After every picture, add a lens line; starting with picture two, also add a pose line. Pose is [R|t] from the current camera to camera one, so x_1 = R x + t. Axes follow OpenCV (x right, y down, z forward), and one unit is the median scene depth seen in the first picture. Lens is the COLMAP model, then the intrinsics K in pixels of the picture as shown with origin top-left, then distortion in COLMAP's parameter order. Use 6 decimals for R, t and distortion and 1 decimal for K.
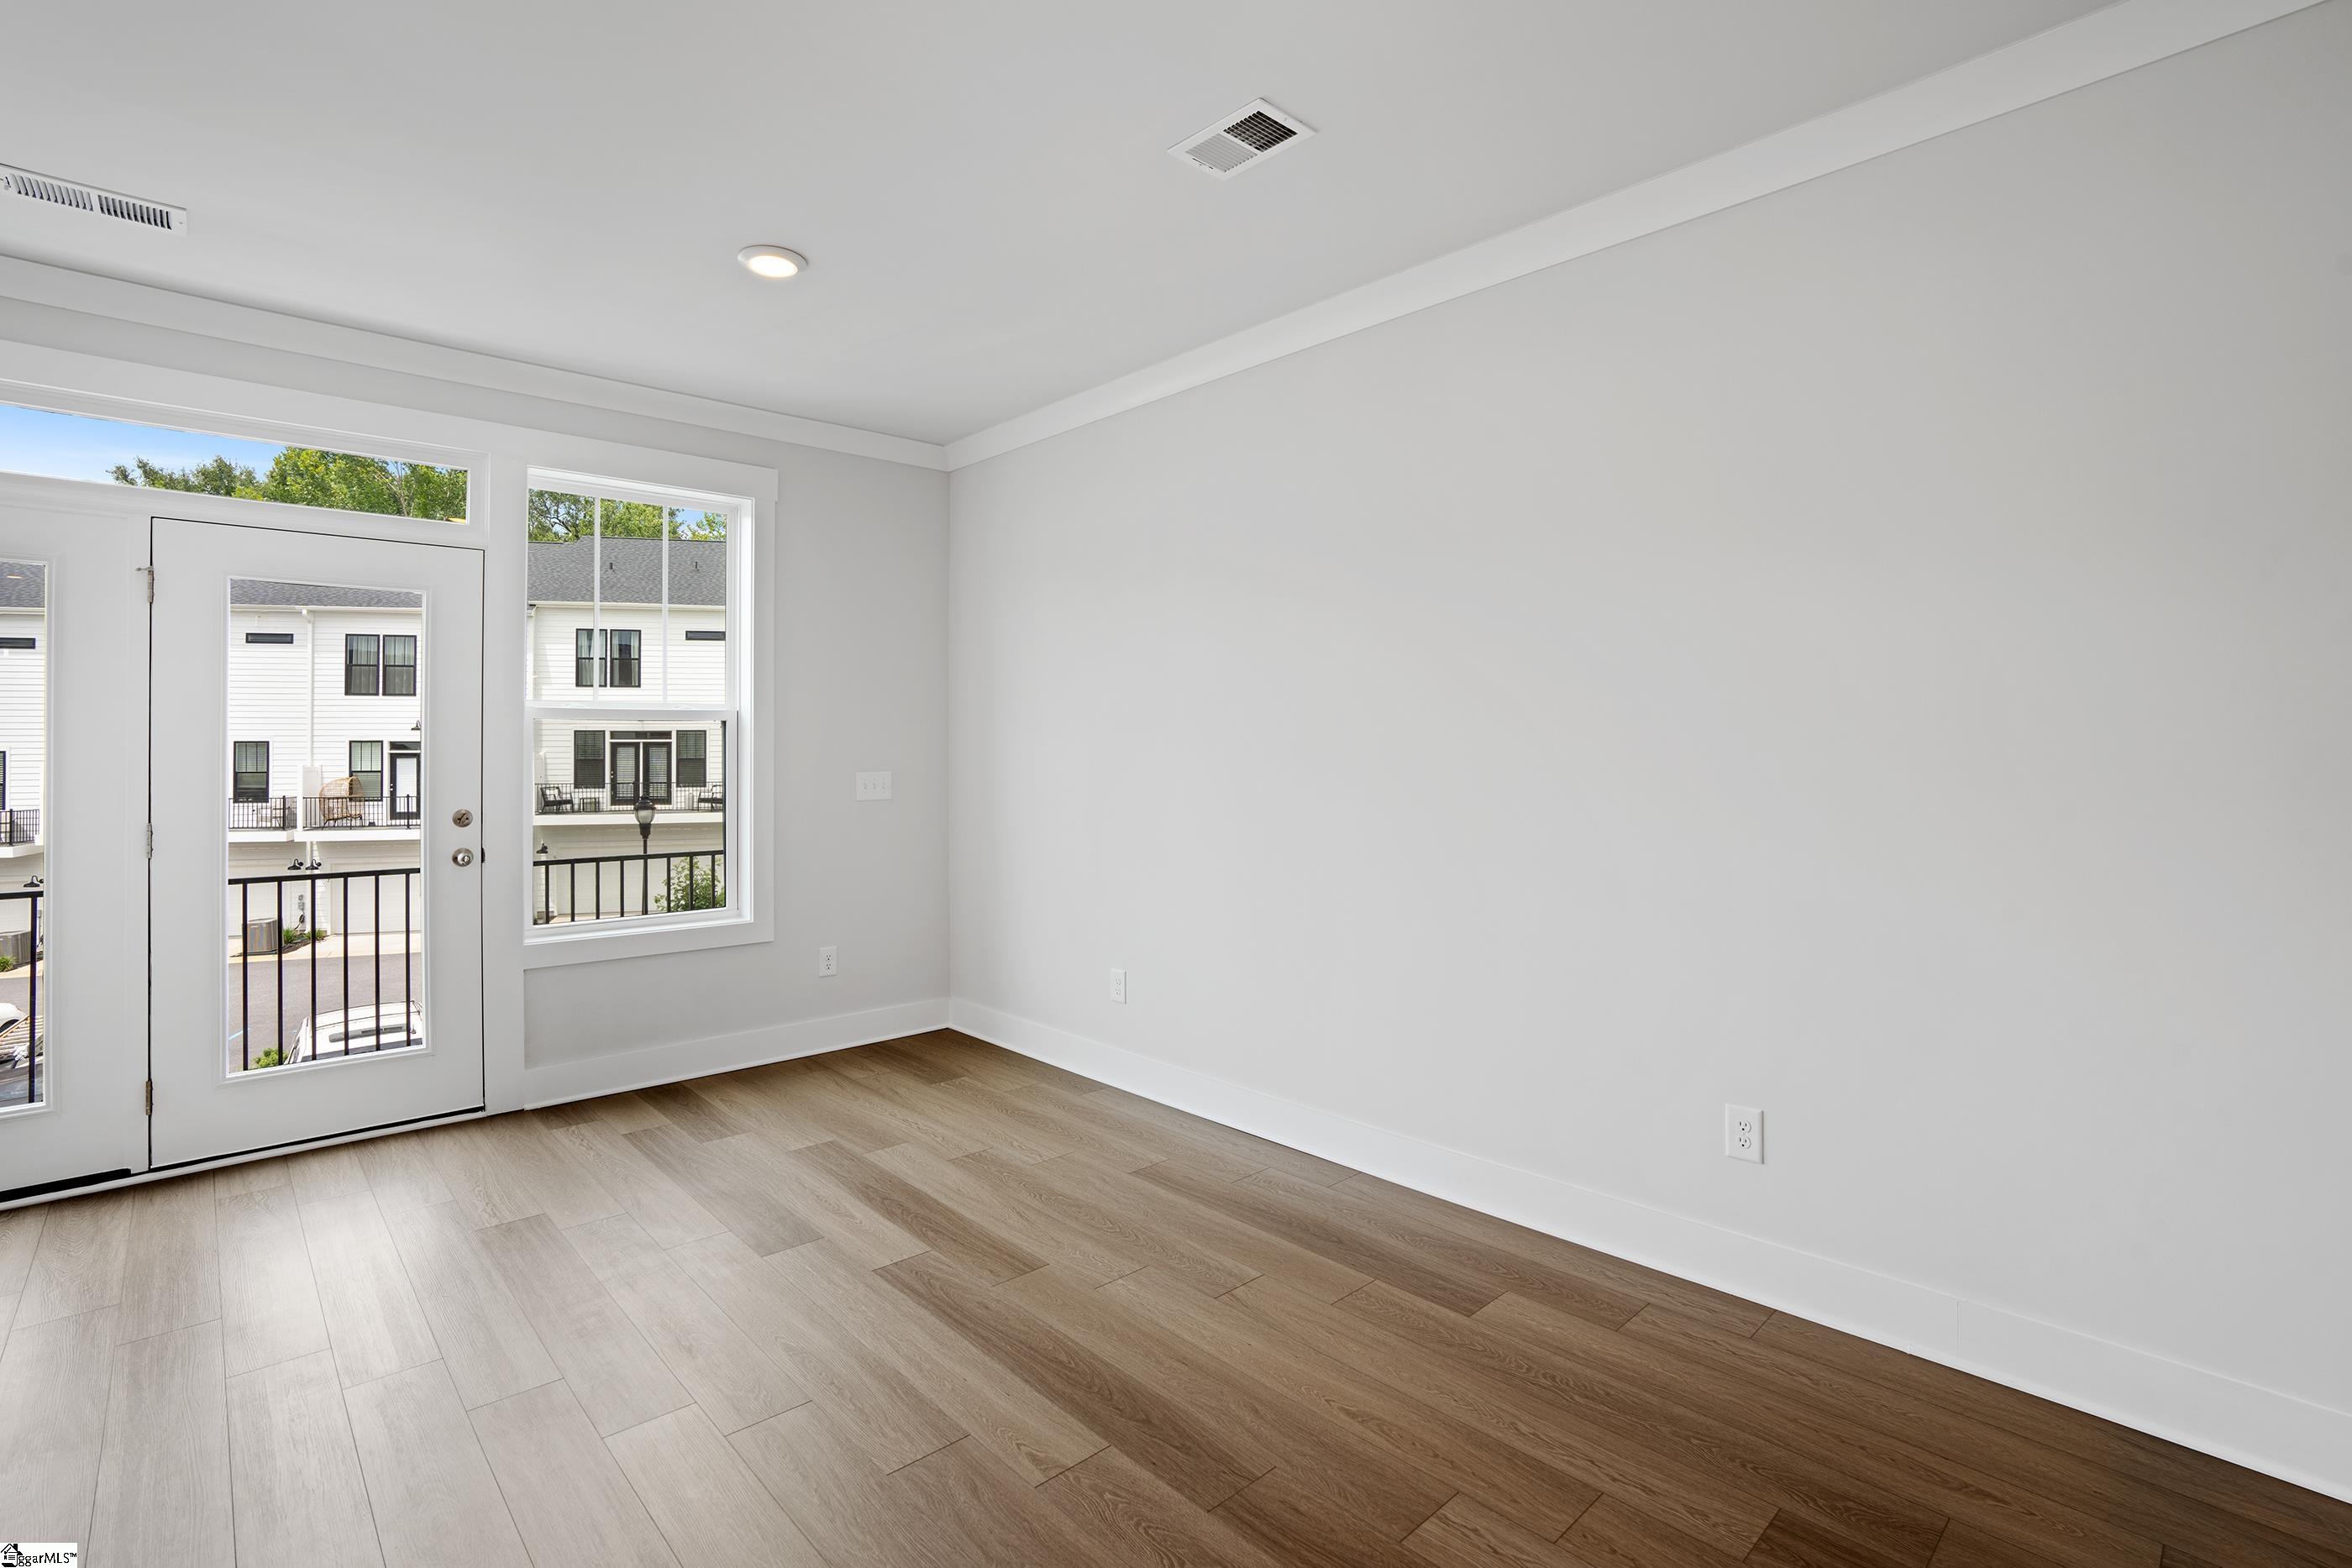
lens RADIAL K [[1091.0, 0, 1173.1], [0, 1091.0, 723.0], [0, 0, 1]] dist [-0.046971, 0.000306]
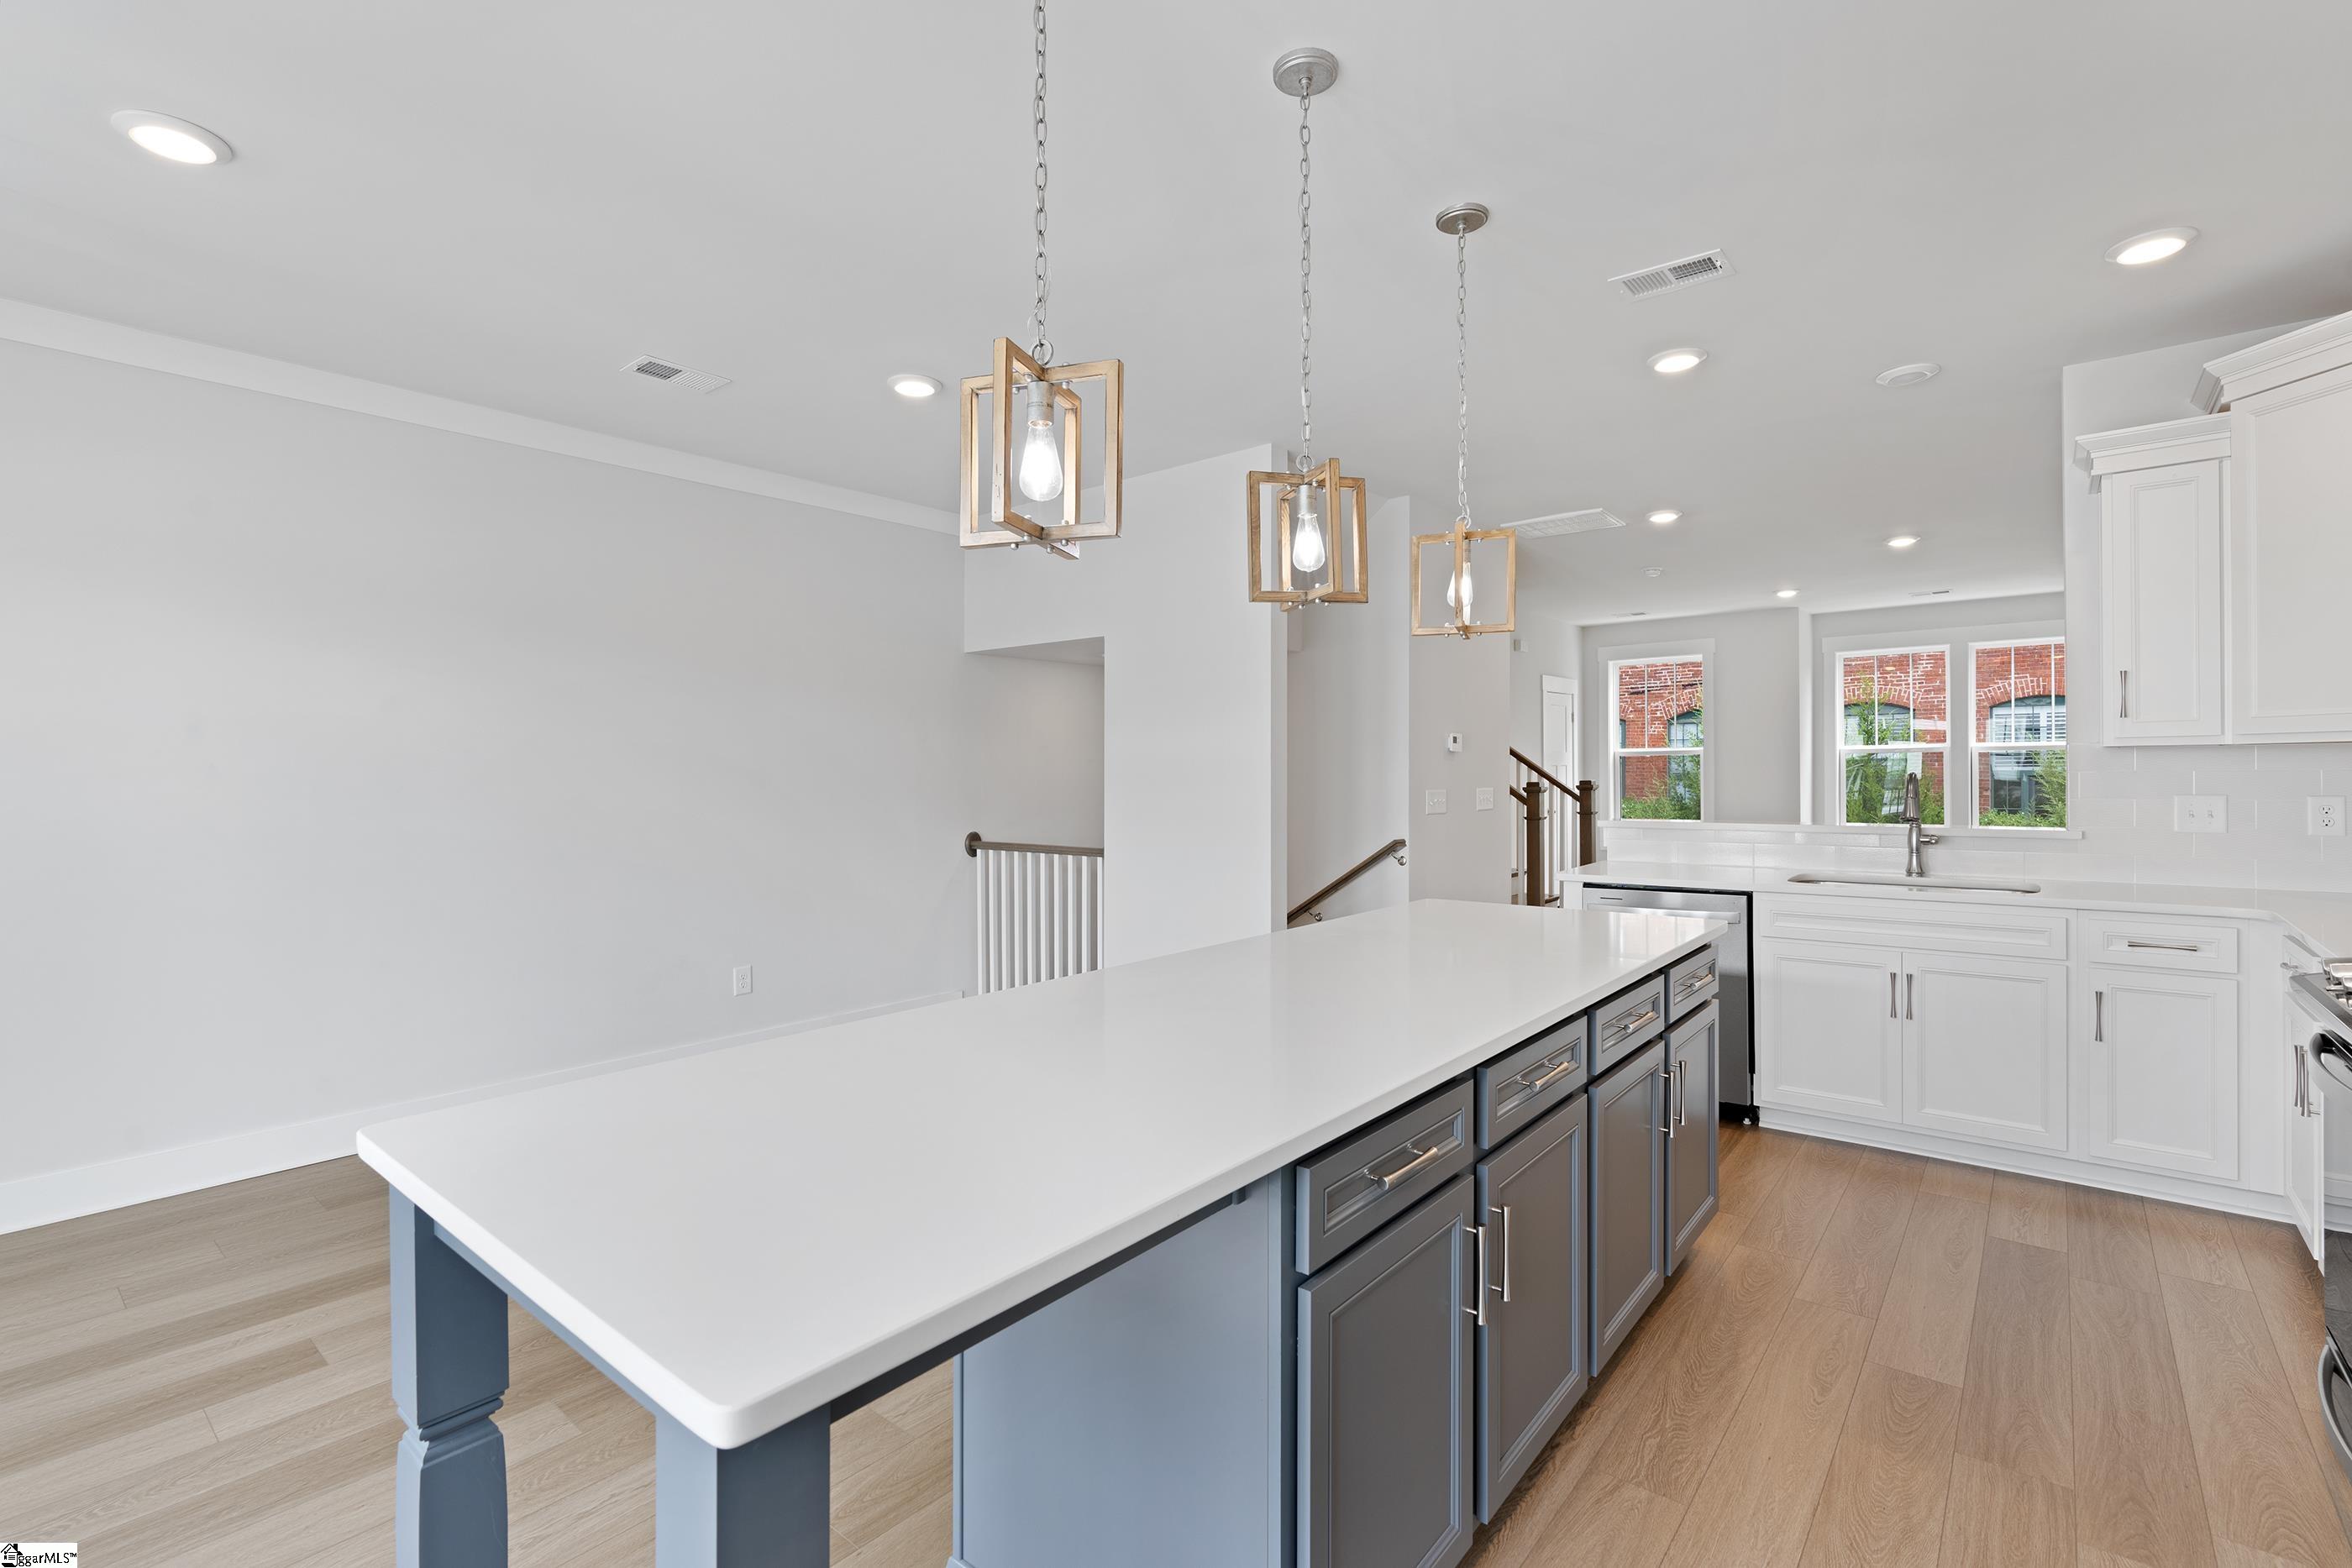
lens RADIAL K [[1056.8, 0, 1169.7], [0, 1056.8, 772.2], [0, 0, 1]] dist [-0.000572, 0.000077]
pose [[-0.123161, 0.013331, 0.992297, -0.140481], [-0.009830, 0.999844, -0.014652, 0.003506], [-0.992338, -0.011558, -0.123011, 0.047821]]
